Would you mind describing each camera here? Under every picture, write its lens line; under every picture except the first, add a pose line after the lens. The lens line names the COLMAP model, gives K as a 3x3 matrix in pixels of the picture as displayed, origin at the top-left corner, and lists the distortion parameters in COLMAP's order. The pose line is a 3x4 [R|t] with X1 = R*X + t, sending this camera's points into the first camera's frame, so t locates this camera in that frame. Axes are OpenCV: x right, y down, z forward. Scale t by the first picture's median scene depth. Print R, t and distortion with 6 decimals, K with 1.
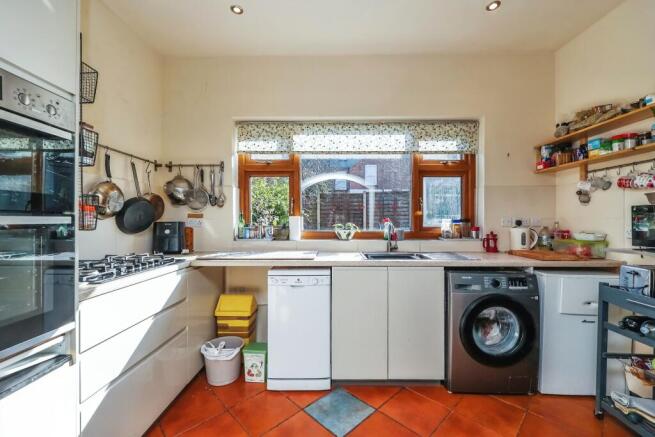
lens RADIAL K [[270.0, 0, 327.8], [0, 270.0, 218.8], [0, 0, 1]] dist [-0.000522, -0.000011]
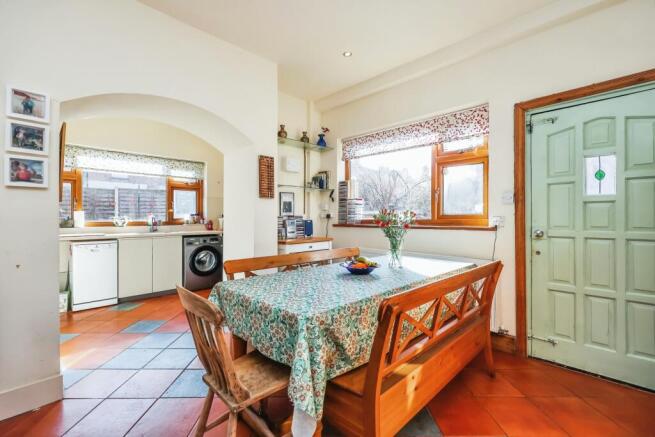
lens RADIAL K [[285.6, 0, 327.2], [0, 285.6, 216.3], [0, 0, 1]] dist [-0.000521, 0.000072]
pose [[0.698913, 0.001106, 0.715205, -0.291261], [0.000675, 0.999997, -0.002206, 0.022406], [-0.715206, 0.002024, 0.698911, -1.062449]]
